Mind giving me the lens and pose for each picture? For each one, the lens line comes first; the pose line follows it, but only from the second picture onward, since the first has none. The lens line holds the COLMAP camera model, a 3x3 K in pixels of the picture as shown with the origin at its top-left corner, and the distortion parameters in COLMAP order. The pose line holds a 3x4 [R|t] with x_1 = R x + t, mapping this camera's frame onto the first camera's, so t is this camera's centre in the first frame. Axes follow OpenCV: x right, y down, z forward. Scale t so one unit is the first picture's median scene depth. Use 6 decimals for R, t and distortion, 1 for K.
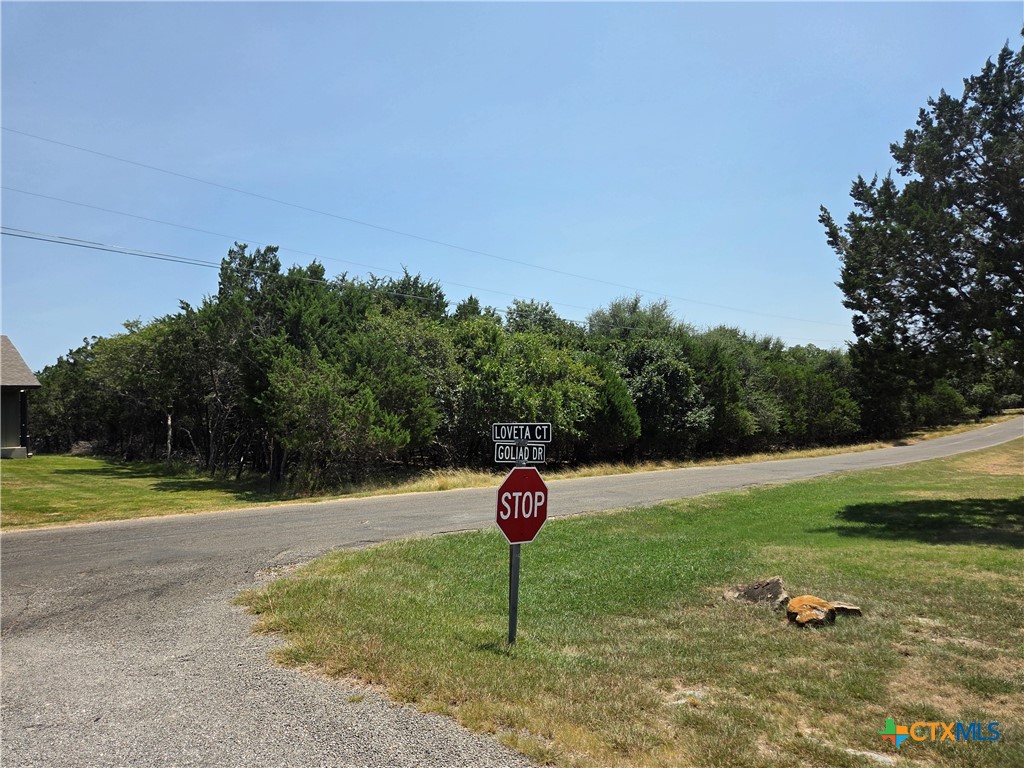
lens RADIAL K [[677.9, 0, 512.8], [0, 677.9, 376.4], [0, 0, 1]] dist [0.008767, 0.000188]
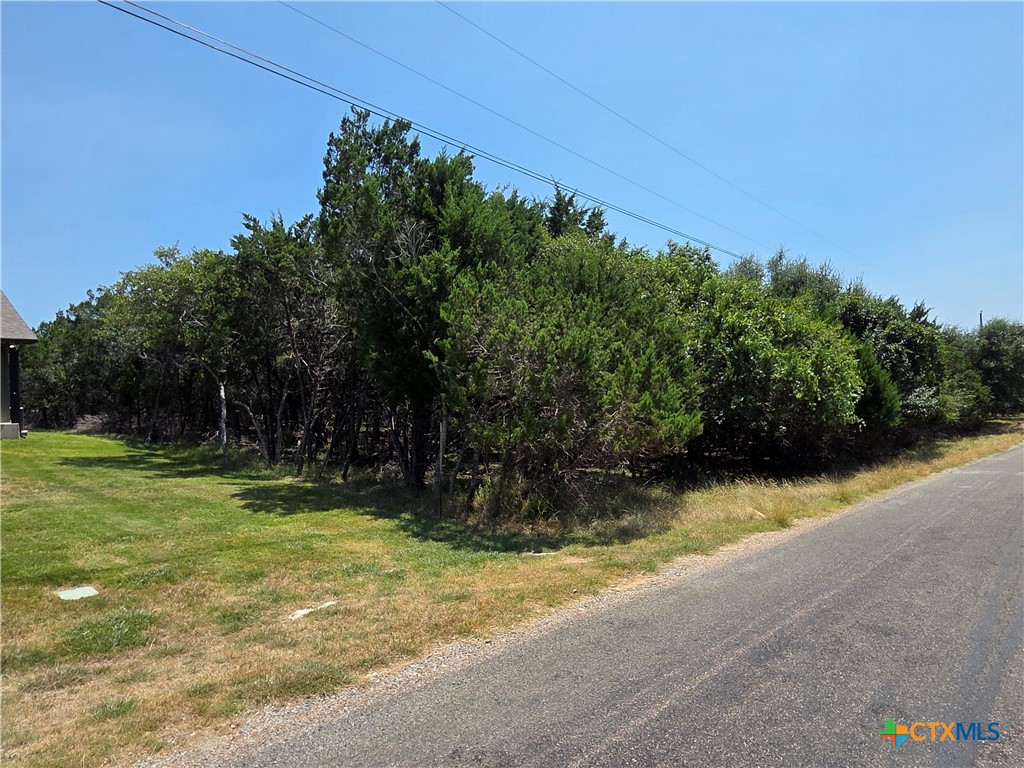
lens RADIAL K [[657.7, 0, 511.7], [0, 657.7, 392.6], [0, 0, 1]] dist [0.009343, -0.000272]
pose [[0.999610, 0.019017, 0.020443, -0.161234], [-0.020105, 0.998316, 0.054414, 0.017176], [-0.019374, -0.054803, 0.998309, 0.226784]]
